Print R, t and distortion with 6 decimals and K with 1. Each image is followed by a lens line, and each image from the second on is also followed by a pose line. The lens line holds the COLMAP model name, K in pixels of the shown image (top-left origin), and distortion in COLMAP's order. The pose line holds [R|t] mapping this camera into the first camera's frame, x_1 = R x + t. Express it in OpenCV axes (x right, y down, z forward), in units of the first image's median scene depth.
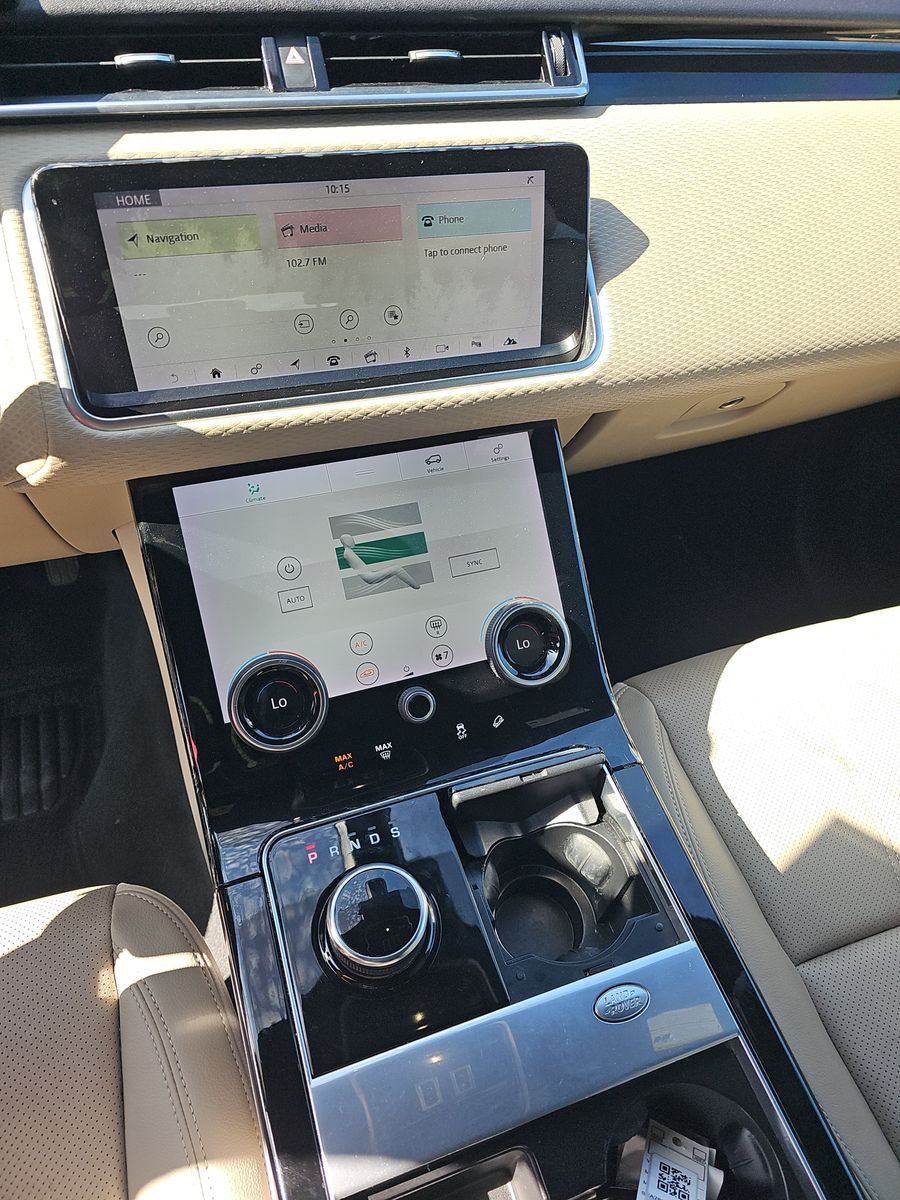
lens RADIAL K [[800.0, 0, 450.0], [0, 800.0, 600.0], [0, 0, 1]] dist [0.062631, -0.122864]
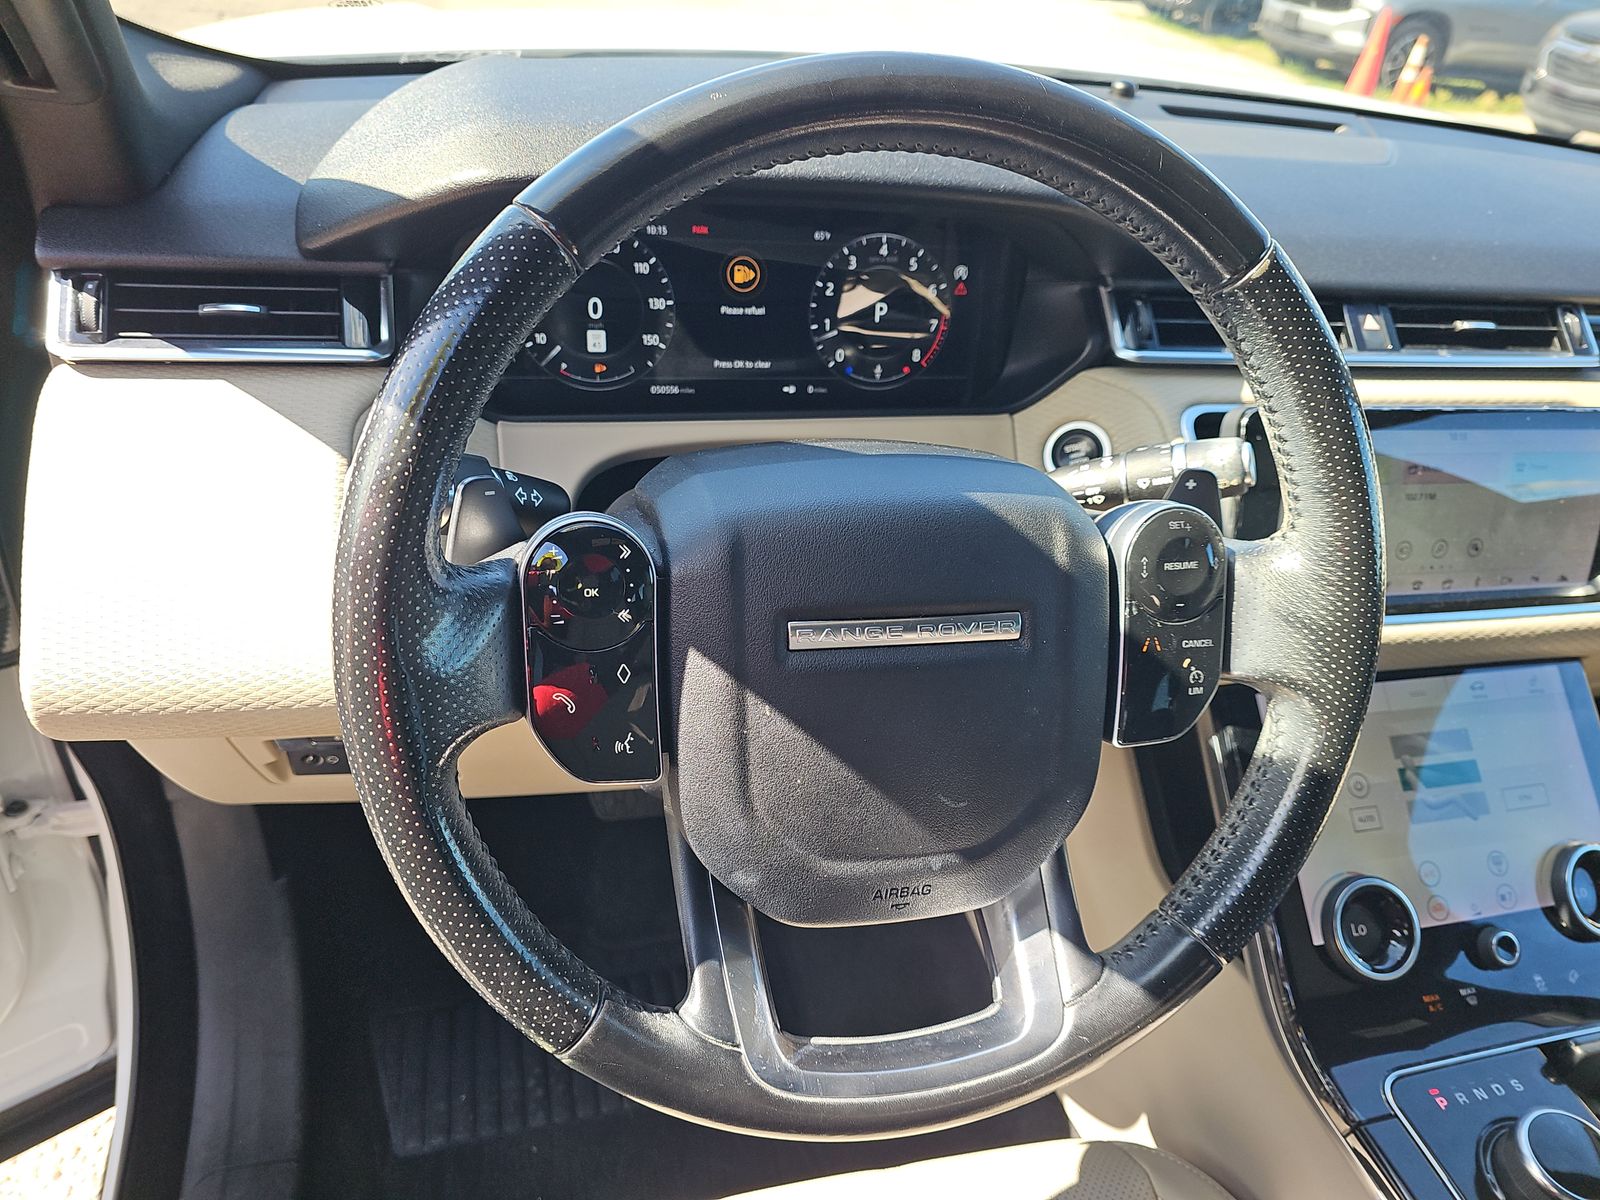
lens RADIAL K [[1046.4, 0, 800.0], [0, 1046.4, 600.0], [0, 0, 1]] dist [0.058511, -0.068464]
pose [[0.994795, 0.060216, -0.082199, -0.779249], [-0.081238, 0.955646, -0.283093, 0.163507], [0.061506, 0.288297, 0.955563, -0.329238]]
